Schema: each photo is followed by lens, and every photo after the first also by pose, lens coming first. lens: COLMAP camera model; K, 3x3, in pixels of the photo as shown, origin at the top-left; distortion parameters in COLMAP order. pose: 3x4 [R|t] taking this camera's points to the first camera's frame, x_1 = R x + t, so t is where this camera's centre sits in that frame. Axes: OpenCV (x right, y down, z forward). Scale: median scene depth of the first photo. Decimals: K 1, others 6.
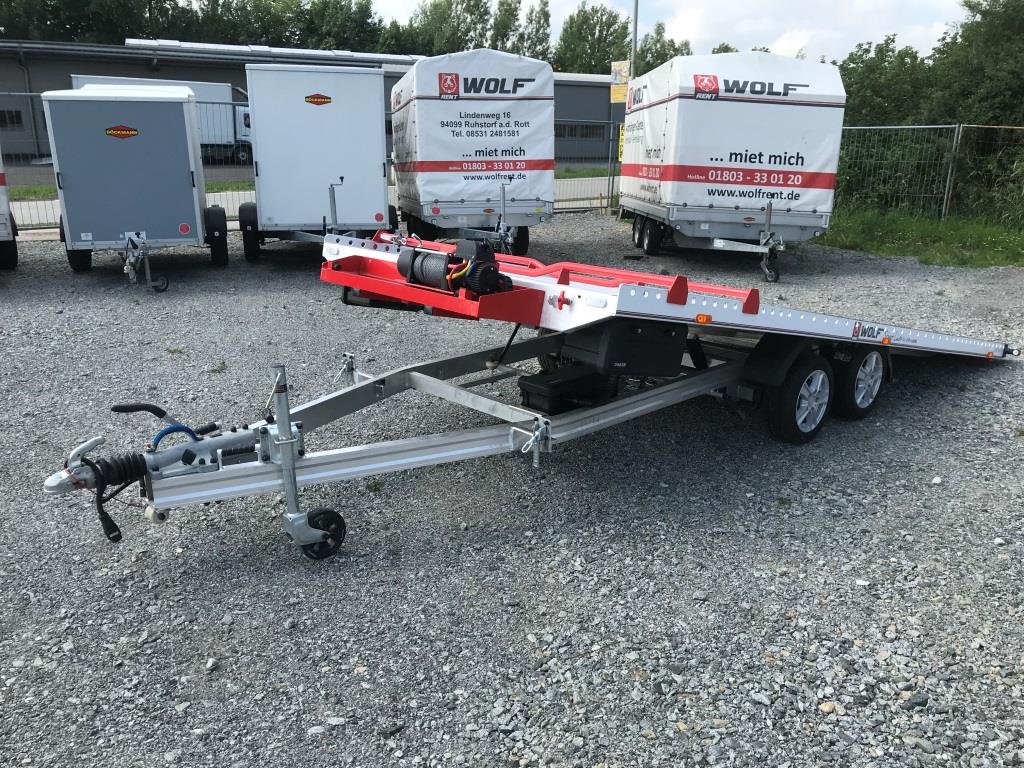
lens RADIAL K [[826.7, 0, 516.4], [0, 826.7, 360.4], [0, 0, 1]] dist [0.010292, -0.002468]
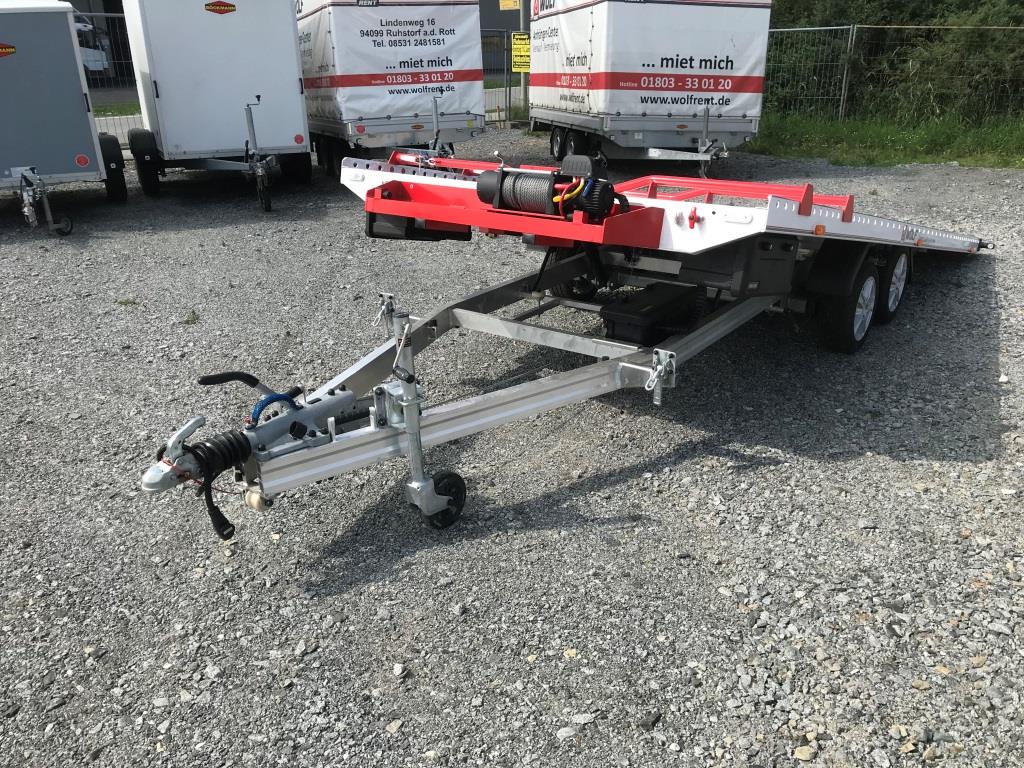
lens RADIAL K [[830.4, 0, 511.2], [0, 830.4, 348.8], [0, 0, 1]] dist [-0.001321, 0.004716]
pose [[0.985190, -0.078131, 0.152629, -0.093077], [0.065364, 0.994066, 0.086951, -0.007498], [-0.158517, -0.075687, 0.984451, 0.042951]]
